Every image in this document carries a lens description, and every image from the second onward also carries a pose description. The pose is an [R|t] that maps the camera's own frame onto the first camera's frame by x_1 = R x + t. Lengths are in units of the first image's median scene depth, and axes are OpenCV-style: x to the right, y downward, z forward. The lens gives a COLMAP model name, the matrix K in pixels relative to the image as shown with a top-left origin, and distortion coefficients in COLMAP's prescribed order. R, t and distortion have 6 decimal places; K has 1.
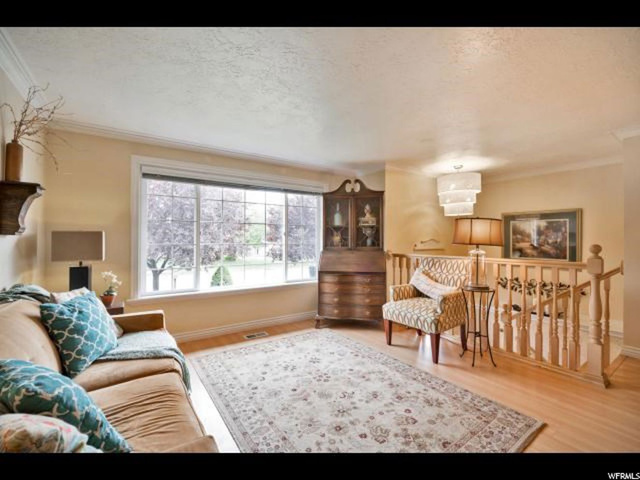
lens RADIAL K [[281.6, 0, 322.0], [0, 281.6, 239.5], [0, 0, 1]] dist [-0.010269, -0.002075]
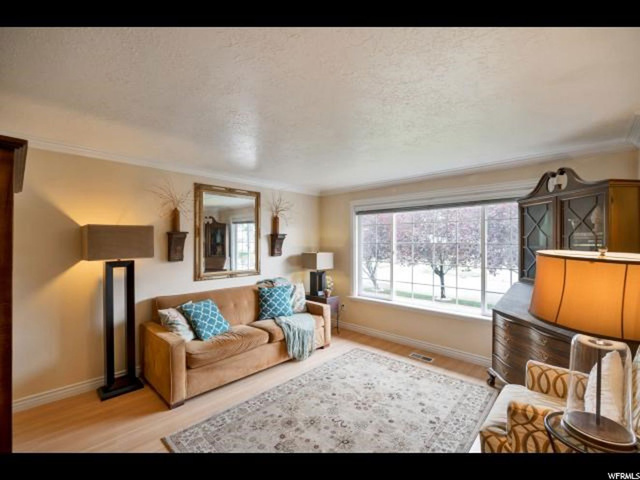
lens RADIAL K [[281.6, 0, 318.6], [0, 281.6, 239.8], [0, 0, 1]] dist [-0.010269, -0.002075]
pose [[0.206379, -0.007906, -0.978440, 0.788219], [0.002214, 0.999969, -0.007613, -0.081277], [0.978470, -0.000595, 0.206391, 0.518582]]
